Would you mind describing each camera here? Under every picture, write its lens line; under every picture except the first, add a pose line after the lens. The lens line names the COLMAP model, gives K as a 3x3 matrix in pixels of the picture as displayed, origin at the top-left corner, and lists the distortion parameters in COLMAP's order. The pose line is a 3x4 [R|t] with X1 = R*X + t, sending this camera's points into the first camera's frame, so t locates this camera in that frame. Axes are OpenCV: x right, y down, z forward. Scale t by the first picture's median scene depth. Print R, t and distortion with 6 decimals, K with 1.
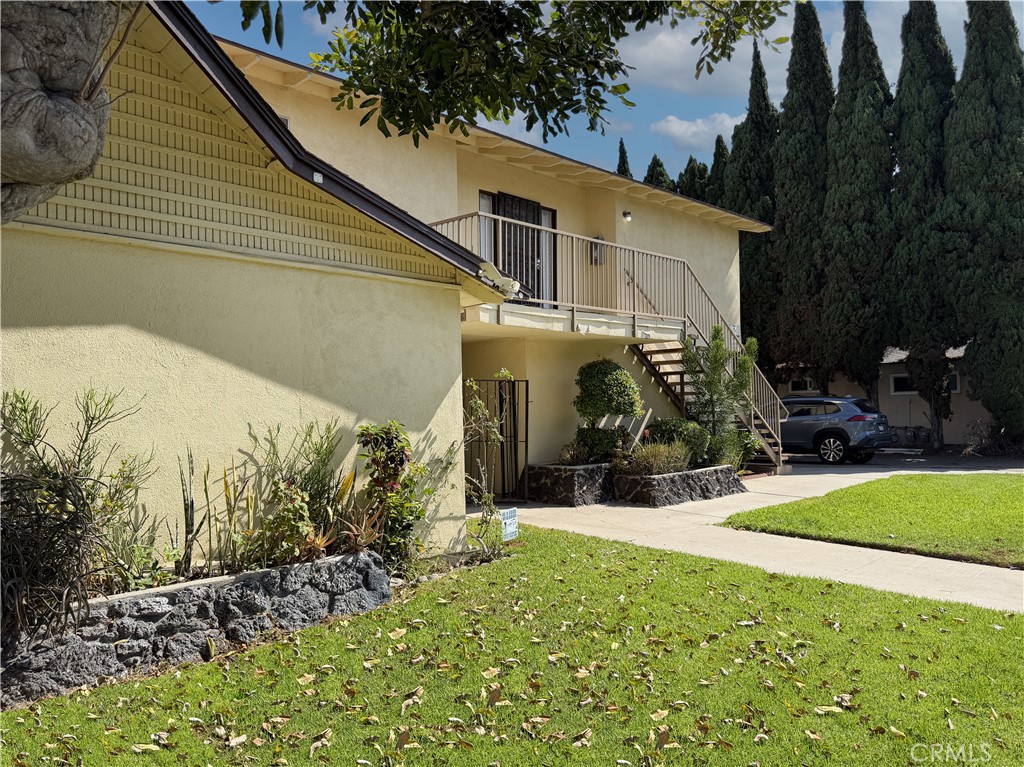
lens RADIAL K [[719.4, 0, 512.0], [0, 719.4, 383.5], [0, 0, 1]] dist [0.002478, -0.002107]
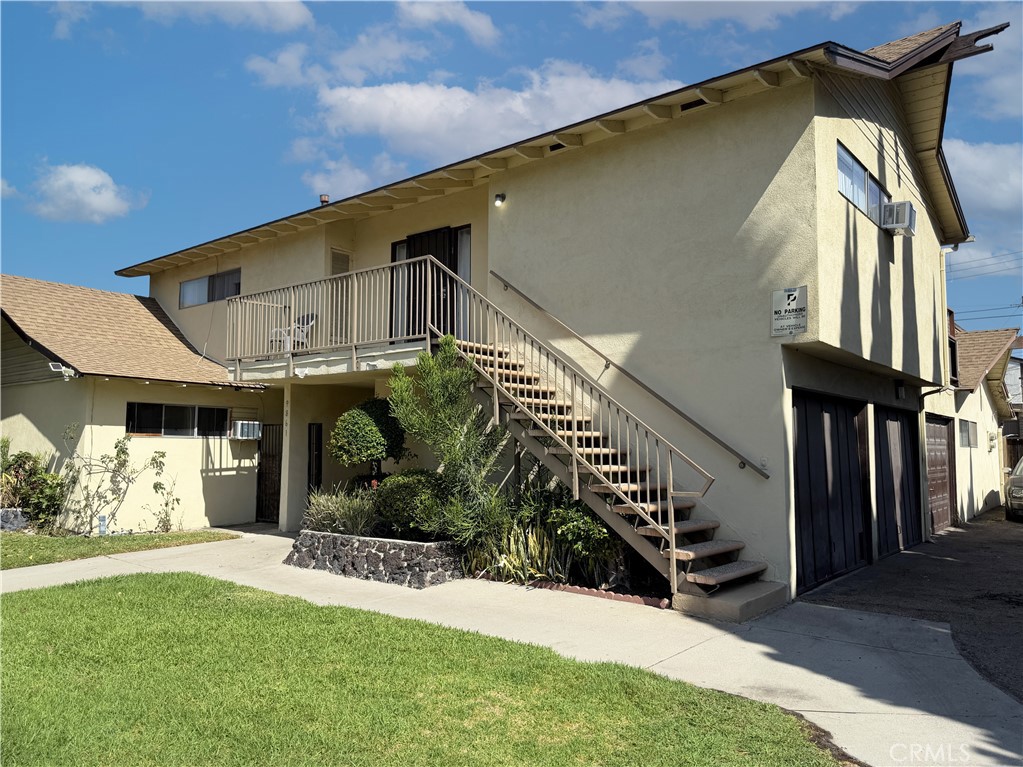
lens RADIAL K [[718.7, 0, 511.5], [0, 718.7, 383.5], [0, 0, 1]] dist [0.002478, -0.002107]
pose [[0.161345, -0.066067, -0.984684, 0.991028], [0.024242, 0.997721, -0.062970, 0.008017], [0.986600, -0.013711, 0.162579, 0.990317]]
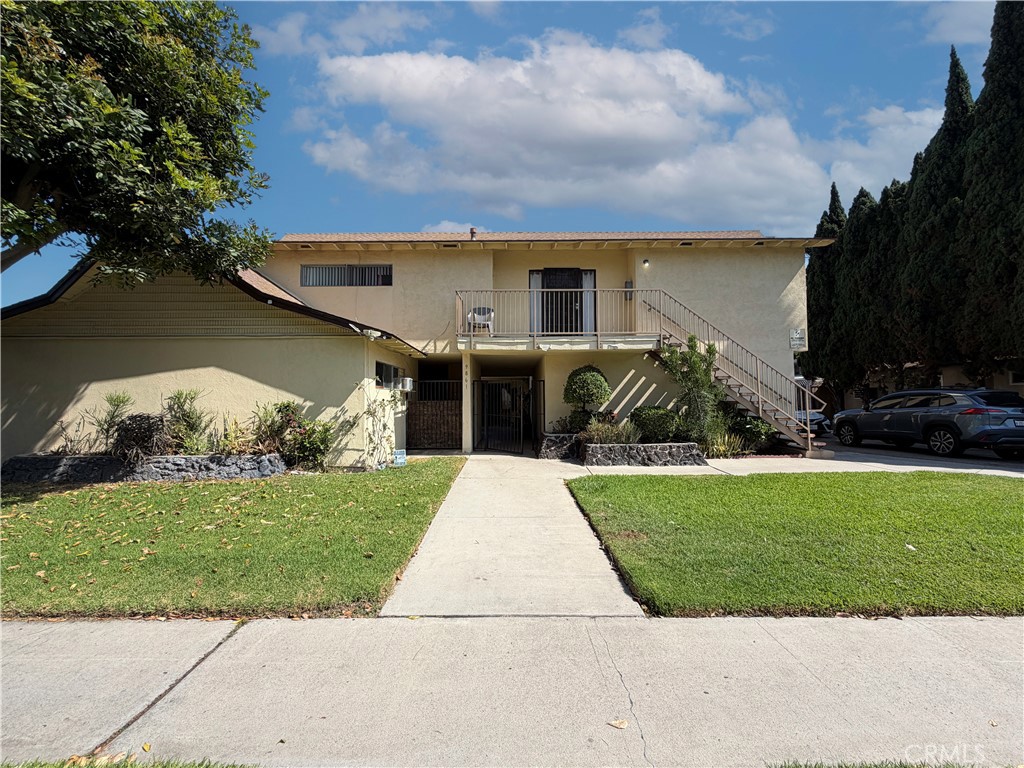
lens RADIAL K [[410.7, 0, 512.0], [0, 410.7, 384.0], [0, 0, 1]] dist [-0.016912, 0.006177]
pose [[0.724088, -0.013304, -0.689579, 0.576753], [0.015653, 0.999873, -0.002854, 0.004916], [0.689530, -0.008727, 0.724205, 0.252011]]
